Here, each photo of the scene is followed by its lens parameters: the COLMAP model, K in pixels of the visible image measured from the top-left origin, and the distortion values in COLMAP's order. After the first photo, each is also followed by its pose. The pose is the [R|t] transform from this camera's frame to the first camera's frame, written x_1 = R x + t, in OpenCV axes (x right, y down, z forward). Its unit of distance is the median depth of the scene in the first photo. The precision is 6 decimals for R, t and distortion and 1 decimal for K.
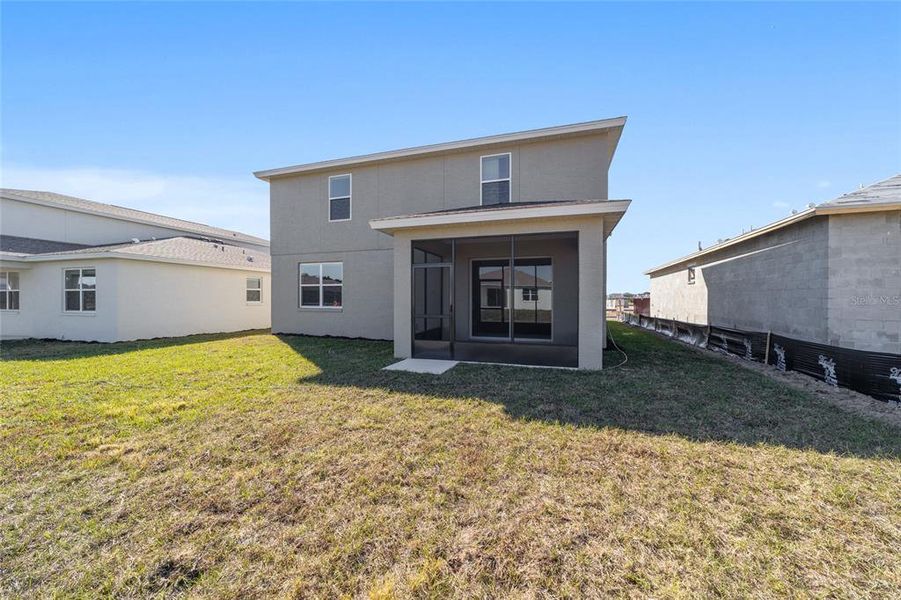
lens RADIAL K [[340.5, 0, 451.7], [0, 340.5, 300.6], [0, 0, 1]] dist [-0.007044, 0.000304]
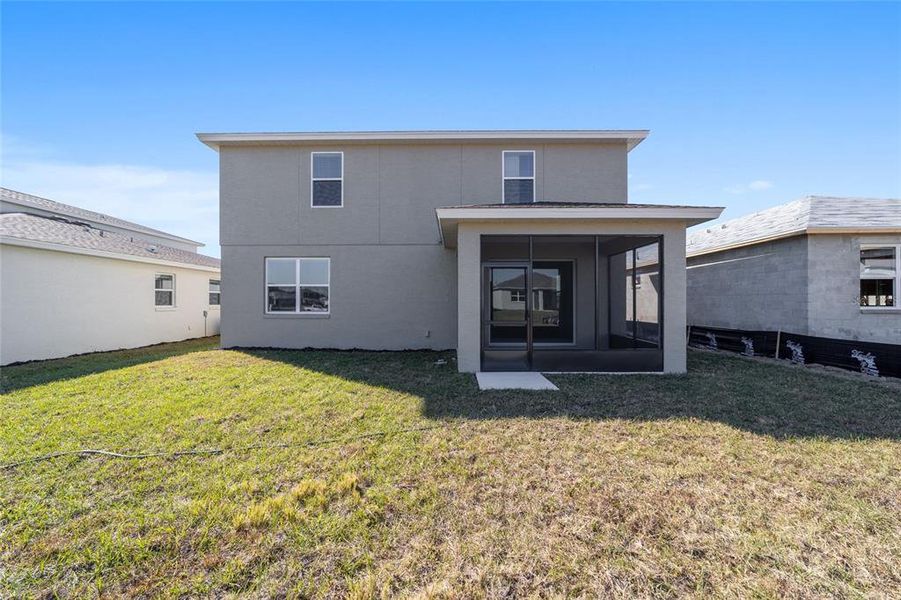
lens RADIAL K [[340.5, 0, 445.9], [0, 340.5, 299.7], [0, 0, 1]] dist [-0.007044, 0.000304]
pose [[0.954799, 0.001412, 0.297250, -0.388440], [0.001714, 0.999946, -0.010256, -0.003479], [-0.297248, 0.010302, 0.954745, 0.173889]]
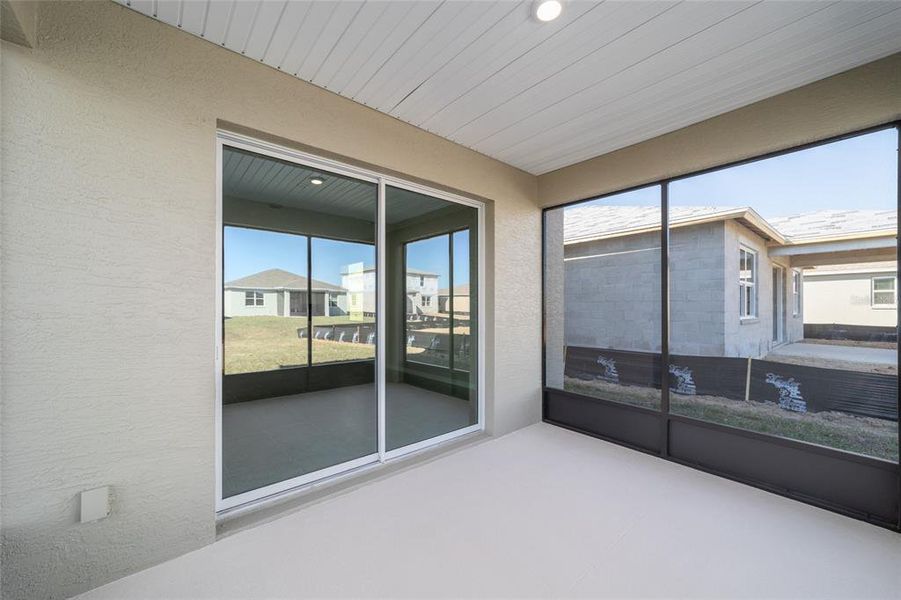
lens RADIAL K [[340.5, 0, 430.4], [0, 340.5, 303.7], [0, 0, 1]] dist [-0.007044, 0.000304]
pose [[0.535368, 0.000881, 0.844618, -0.064408], [0.004645, 0.999981, -0.003988, -0.022756], [-0.844606, 0.006058, 0.535354, 0.918869]]
